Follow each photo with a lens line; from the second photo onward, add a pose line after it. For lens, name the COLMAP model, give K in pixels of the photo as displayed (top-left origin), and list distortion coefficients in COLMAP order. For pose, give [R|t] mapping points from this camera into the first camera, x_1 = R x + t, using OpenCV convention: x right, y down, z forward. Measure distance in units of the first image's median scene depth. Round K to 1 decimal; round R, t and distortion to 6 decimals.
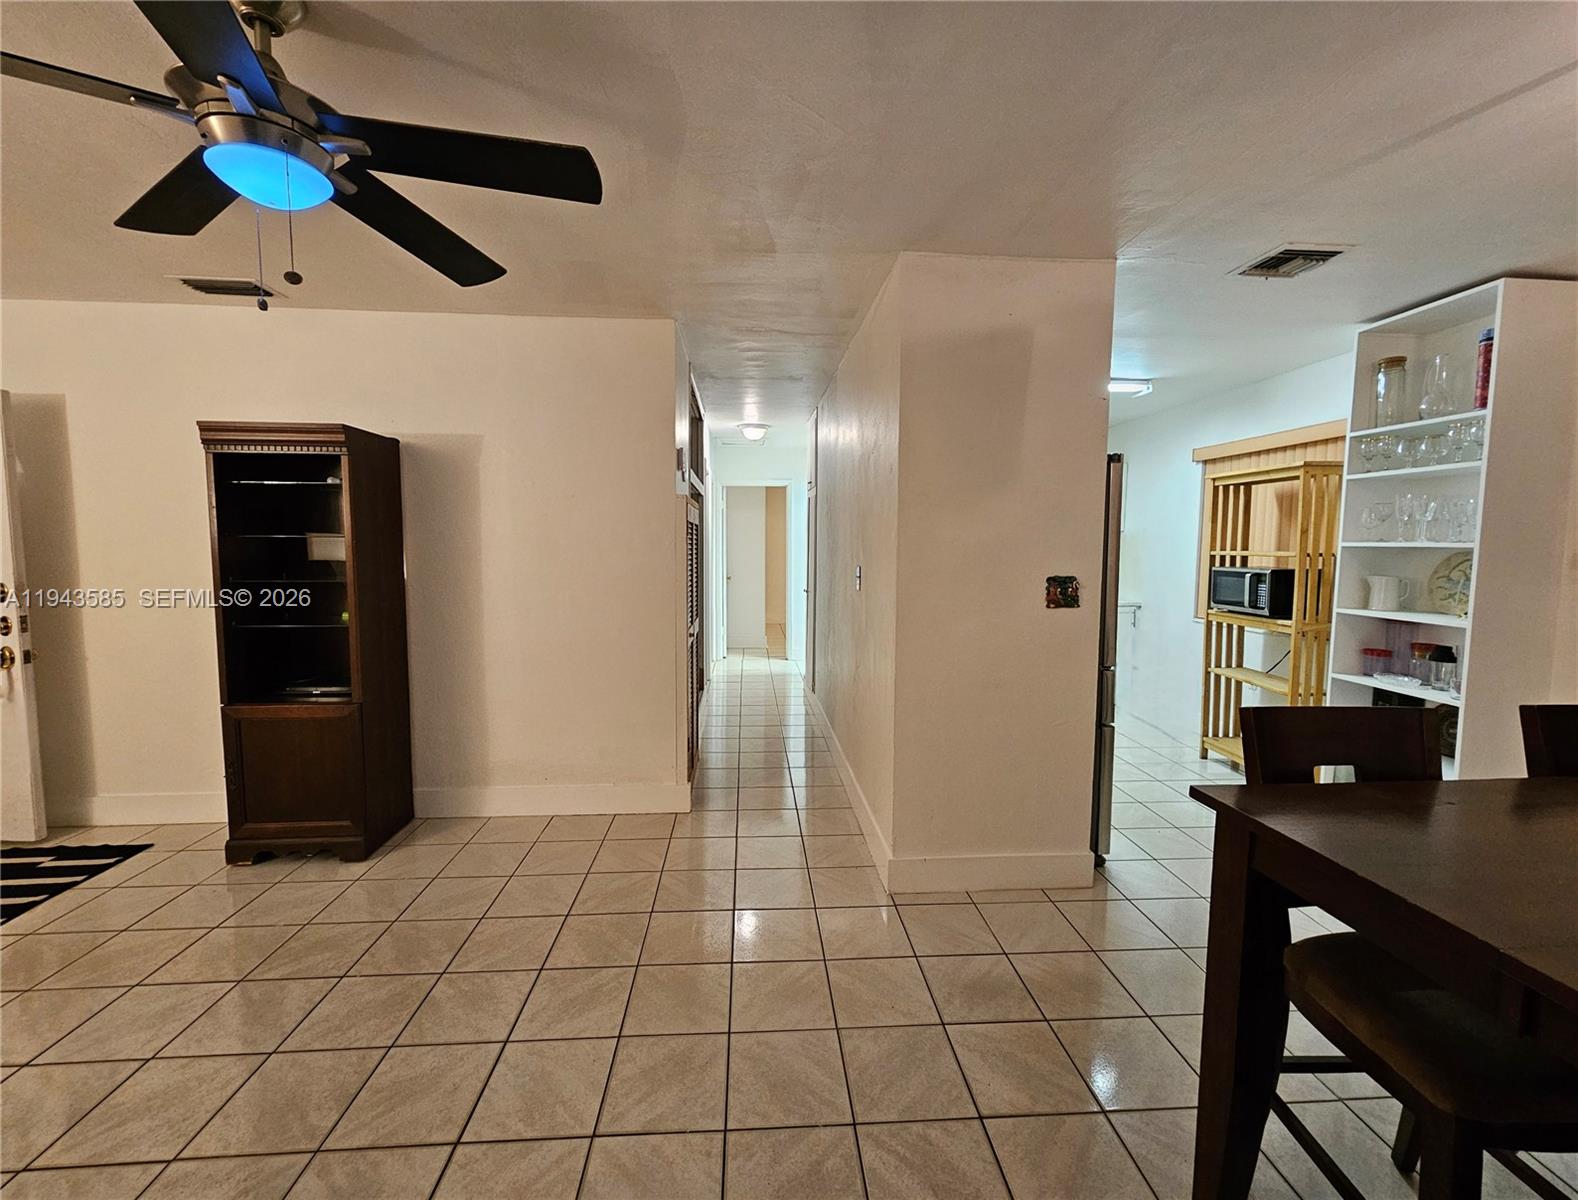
lens RADIAL K [[652.6, 0, 787.3], [0, 652.6, 591.9], [0, 0, 1]] dist [0.001524, 0.000189]
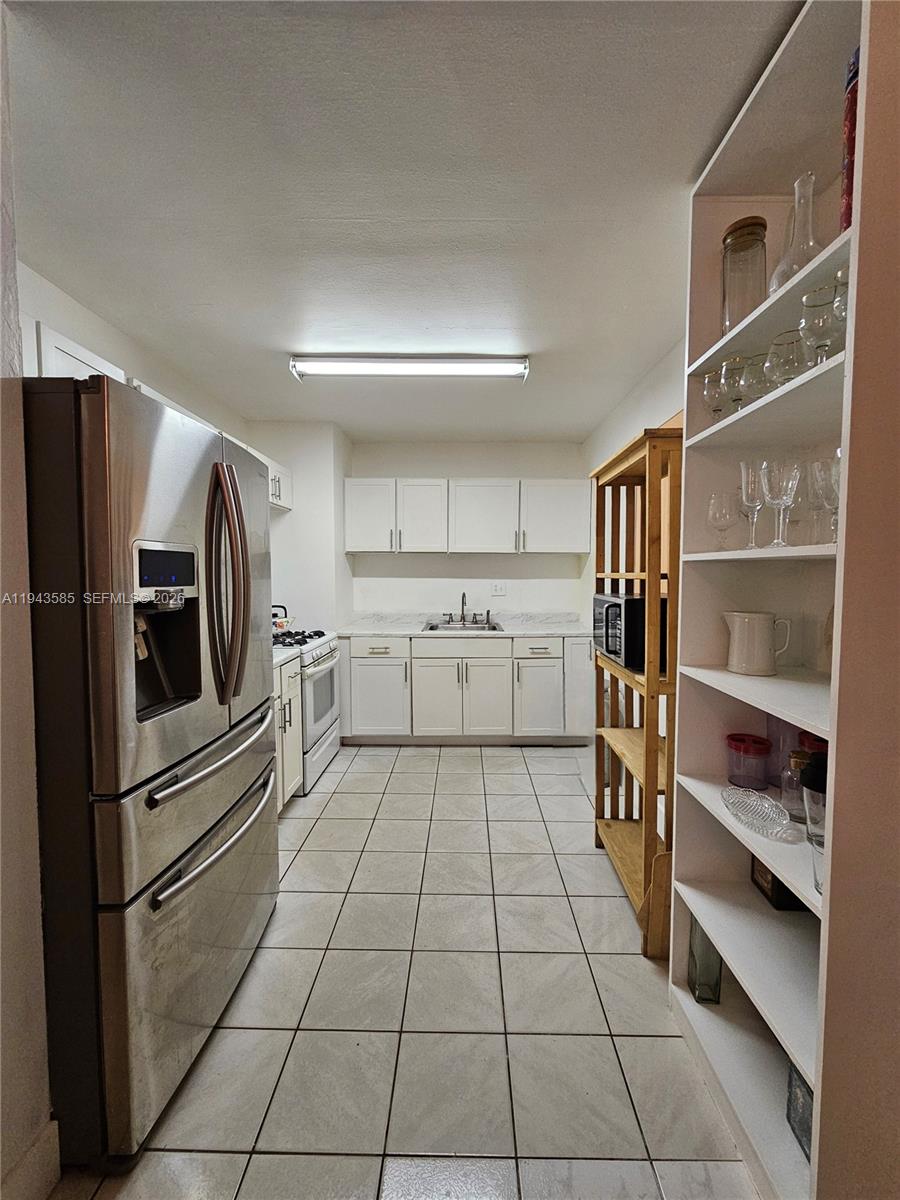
lens RADIAL K [[491.3, 0, 455.4], [0, 491.3, 596.2], [0, 0, 1]] dist [0.002384, -0.000280]
pose [[0.996545, -0.000717, -0.083056, 0.690171], [-0.001541, 0.999631, -0.027116, -0.026166], [0.083045, 0.027150, 0.996176, 0.547849]]
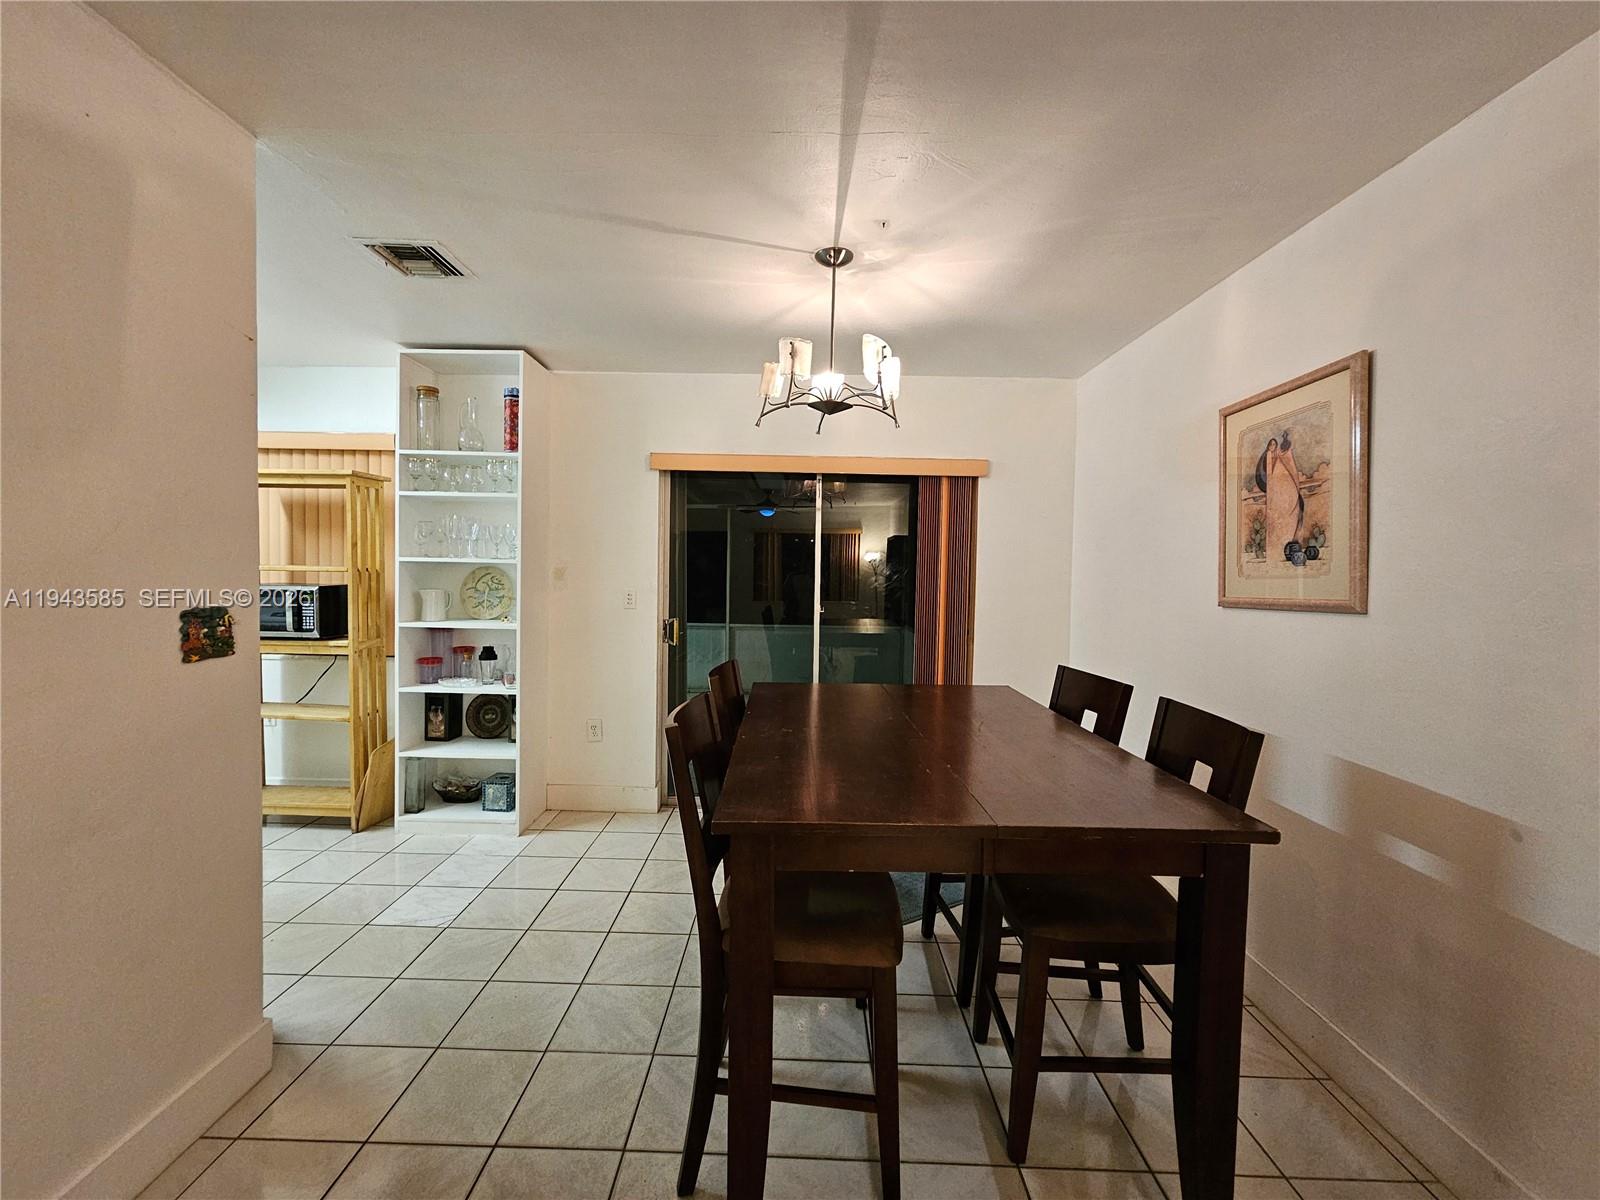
lens RADIAL K [[655.1, 0, 797.2], [0, 655.1, 592.7], [0, 0, 1]] dist [0.002384, -0.000280]
pose [[0.072772, -0.039861, 0.996552, -0.119471], [0.057453, 0.997709, 0.035712, -0.022353], [-0.995692, 0.054656, 0.074895, 0.321924]]
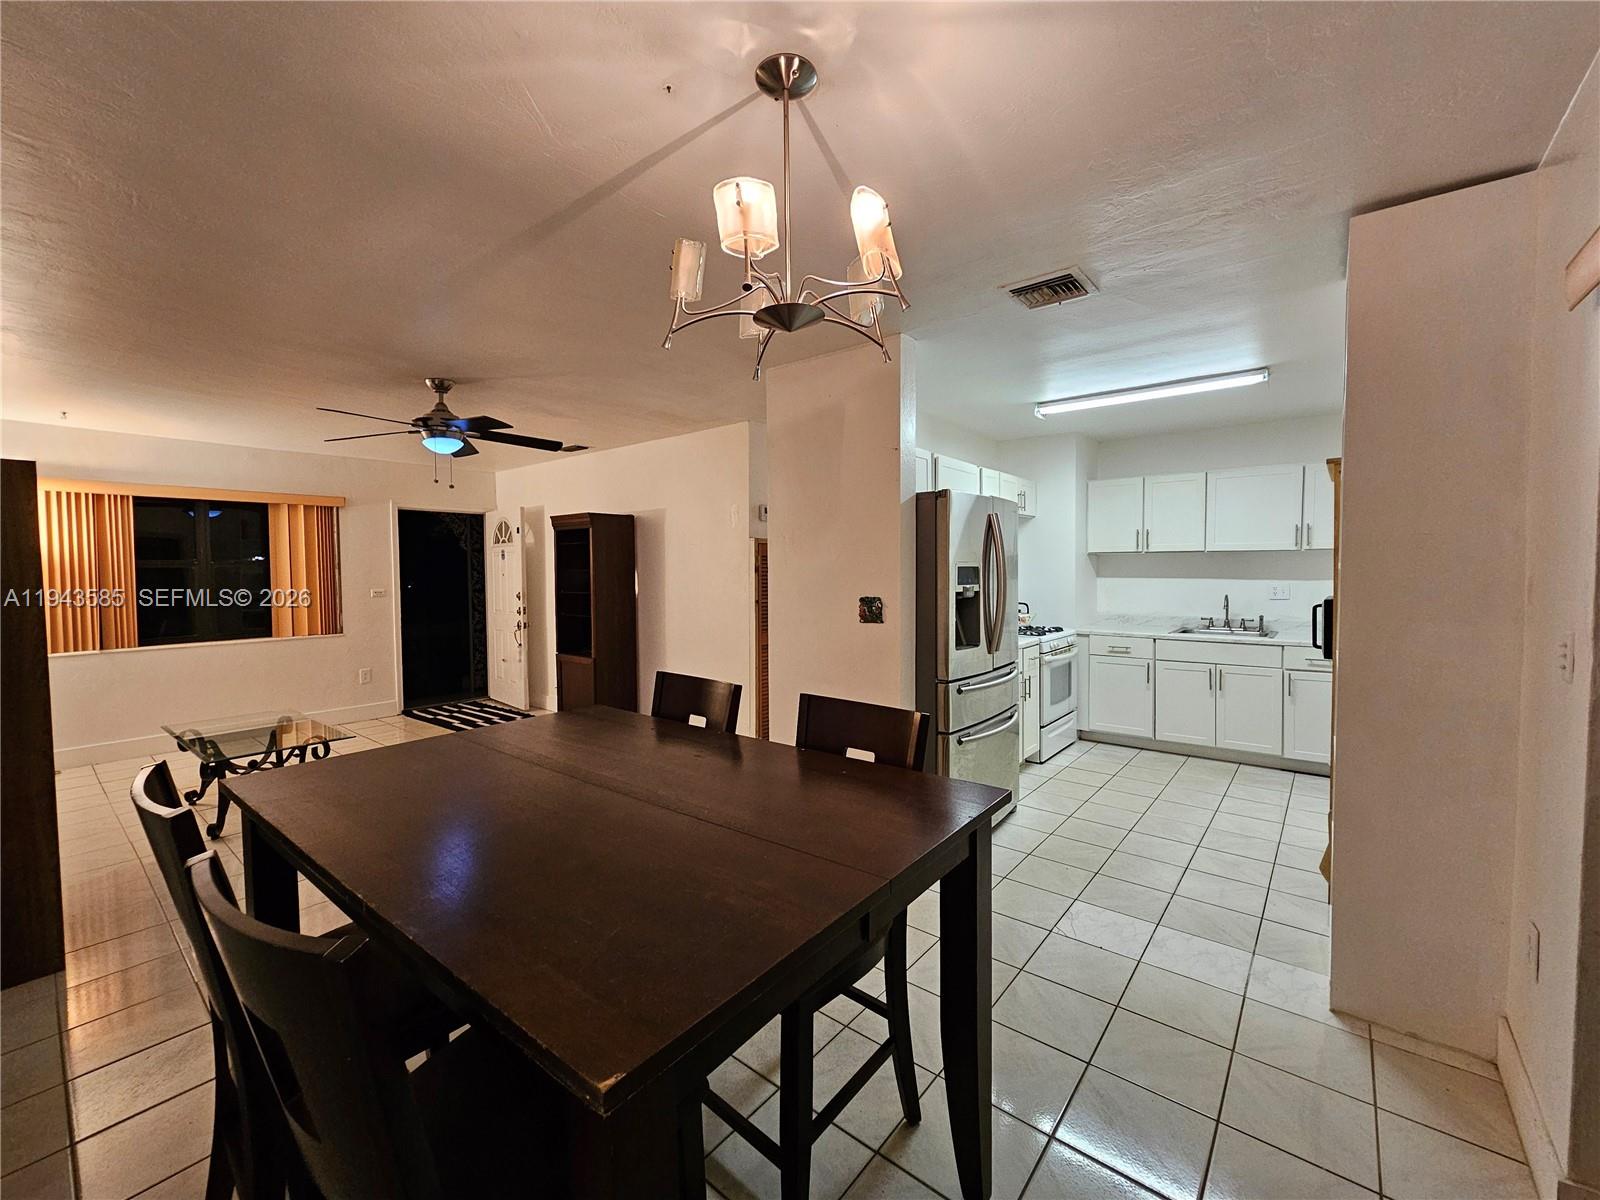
lens RADIAL K [[655.1, 0, 797.2], [0, 655.1, 592.7], [0, 0, 1]] dist [0.002384, -0.000280]
pose [[0.727492, 0.013330, -0.685986, 0.929075], [-0.040358, 0.998912, -0.023388, 0.001939], [0.684928, 0.044700, 0.727239, 0.012054]]
